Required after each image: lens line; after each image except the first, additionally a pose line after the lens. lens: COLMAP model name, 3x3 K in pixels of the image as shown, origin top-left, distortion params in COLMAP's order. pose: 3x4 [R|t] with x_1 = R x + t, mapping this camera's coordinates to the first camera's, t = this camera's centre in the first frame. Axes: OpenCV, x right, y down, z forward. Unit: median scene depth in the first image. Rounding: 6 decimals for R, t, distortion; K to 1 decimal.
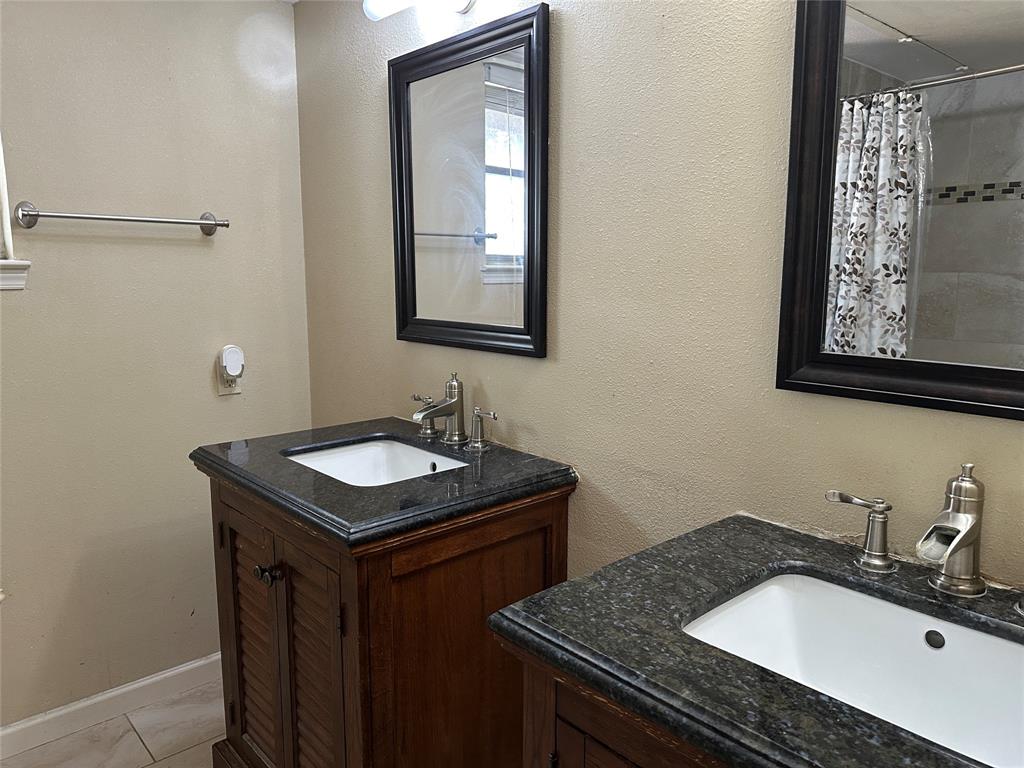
lens RADIAL K [[717.1, 0, 524.2], [0, 717.1, 379.4], [0, 0, 1]] dist [0.030597, -0.039339]
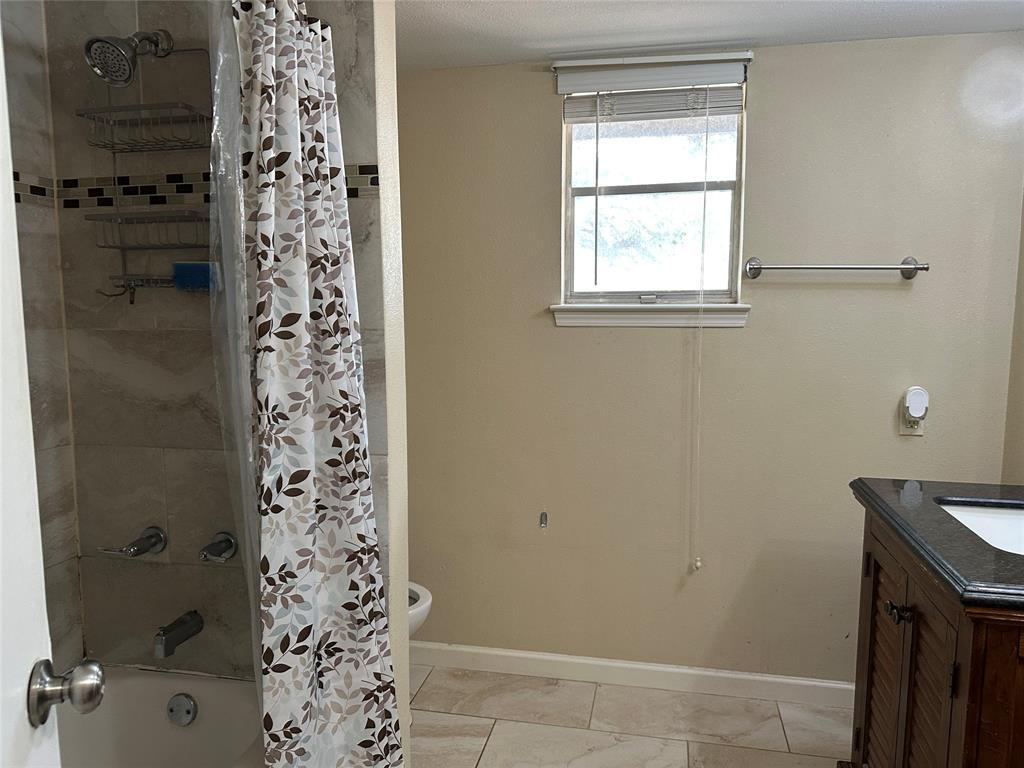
lens RADIAL K [[717.1, 0, 524.2], [0, 717.1, 379.4], [0, 0, 1]] dist [0.030597, -0.039339]
pose [[0.587770, 0.085594, -0.804487, 0.104424], [-0.126679, 0.991859, 0.012976, -0.001984], [0.799049, 0.094285, 0.593828, -0.046635]]
